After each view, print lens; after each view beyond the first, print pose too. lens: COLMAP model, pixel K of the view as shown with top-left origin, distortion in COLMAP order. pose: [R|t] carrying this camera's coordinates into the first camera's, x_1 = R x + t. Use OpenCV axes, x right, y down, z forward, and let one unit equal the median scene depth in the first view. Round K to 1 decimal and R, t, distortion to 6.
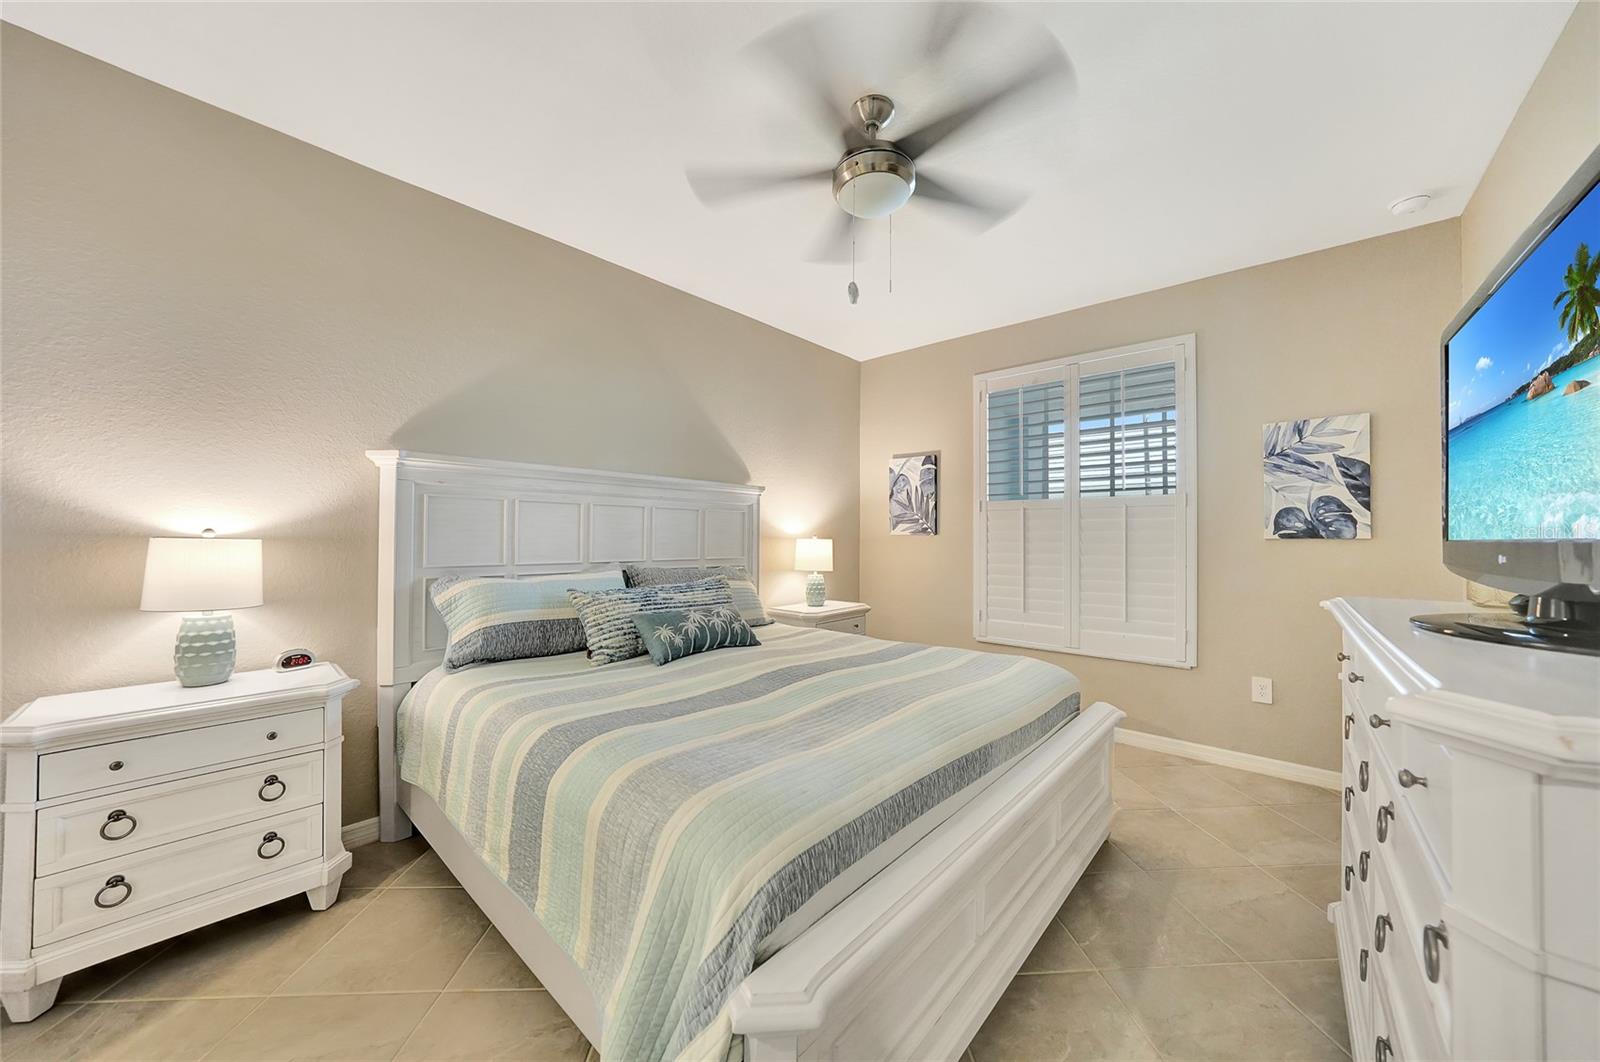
lens RADIAL K [[552.9, 0, 800.0], [0, 552.9, 531.0], [0, 0, 1]] dist [-0.020176, 0.000122]
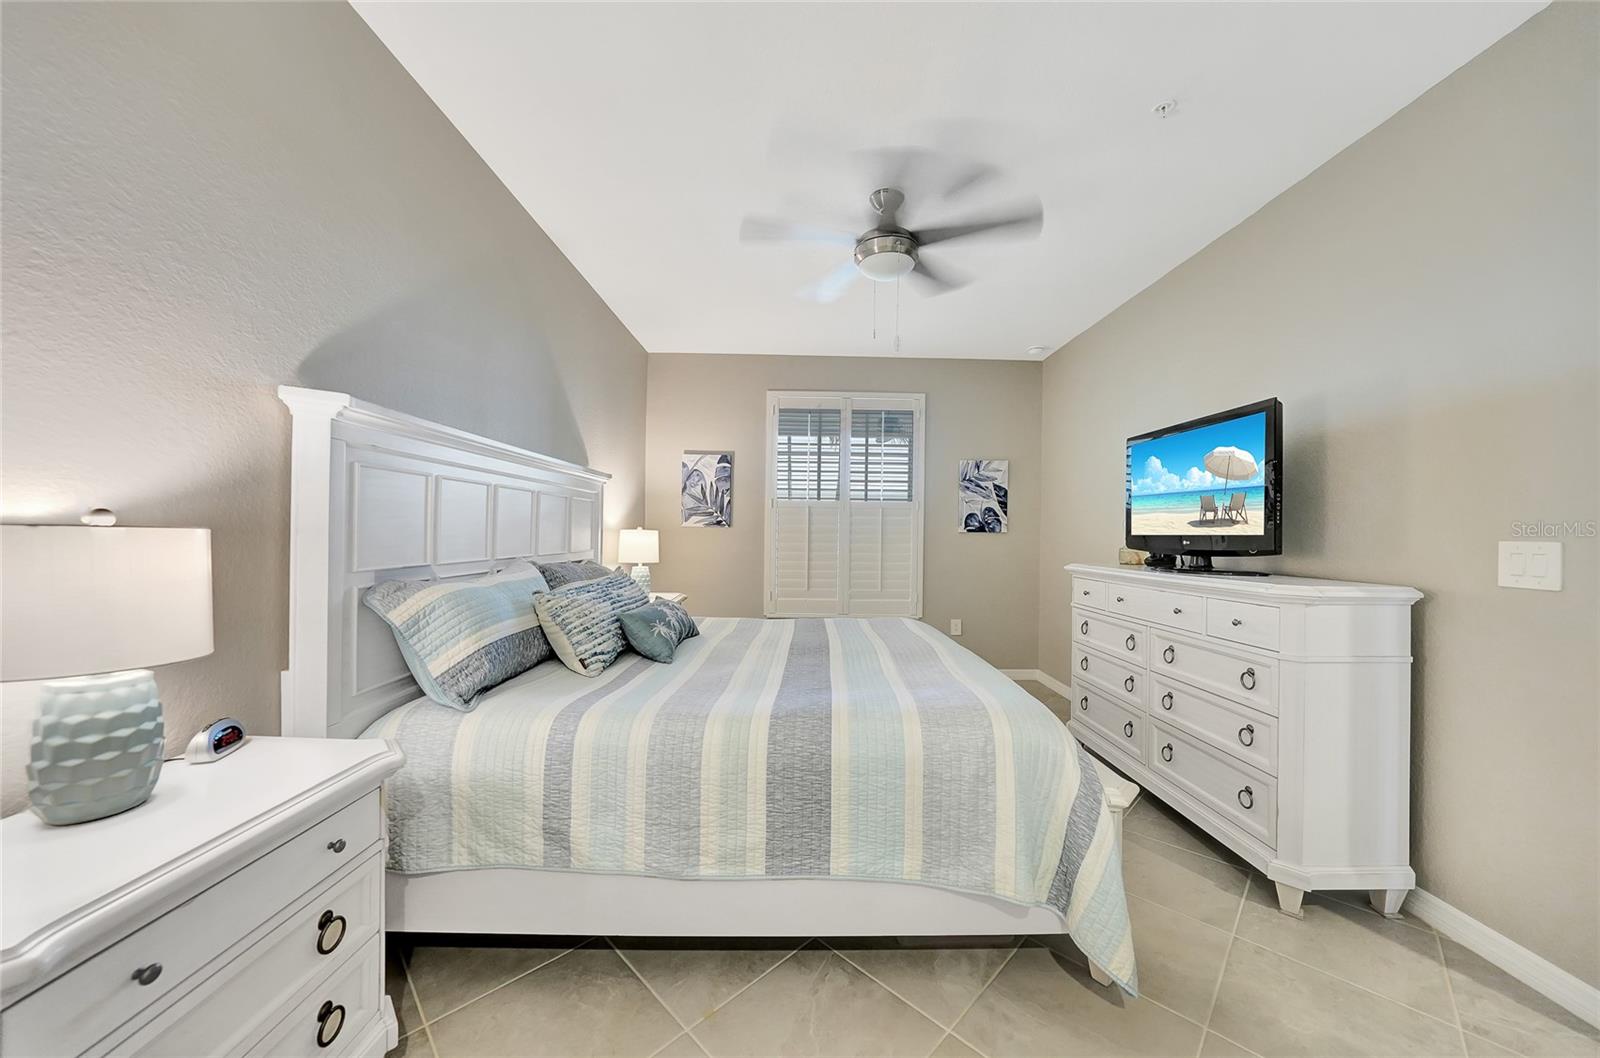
lens RADIAL K [[555.3, 0, 800.2], [0, 555.3, 532.9], [0, 0, 1]] dist [-0.020114, -0.000014]
pose [[0.740296, 0.002508, 0.672277, -0.592485], [-0.016202, 0.999769, 0.014111, 0.001064], [-0.672086, -0.021339, 0.740165, 0.112363]]
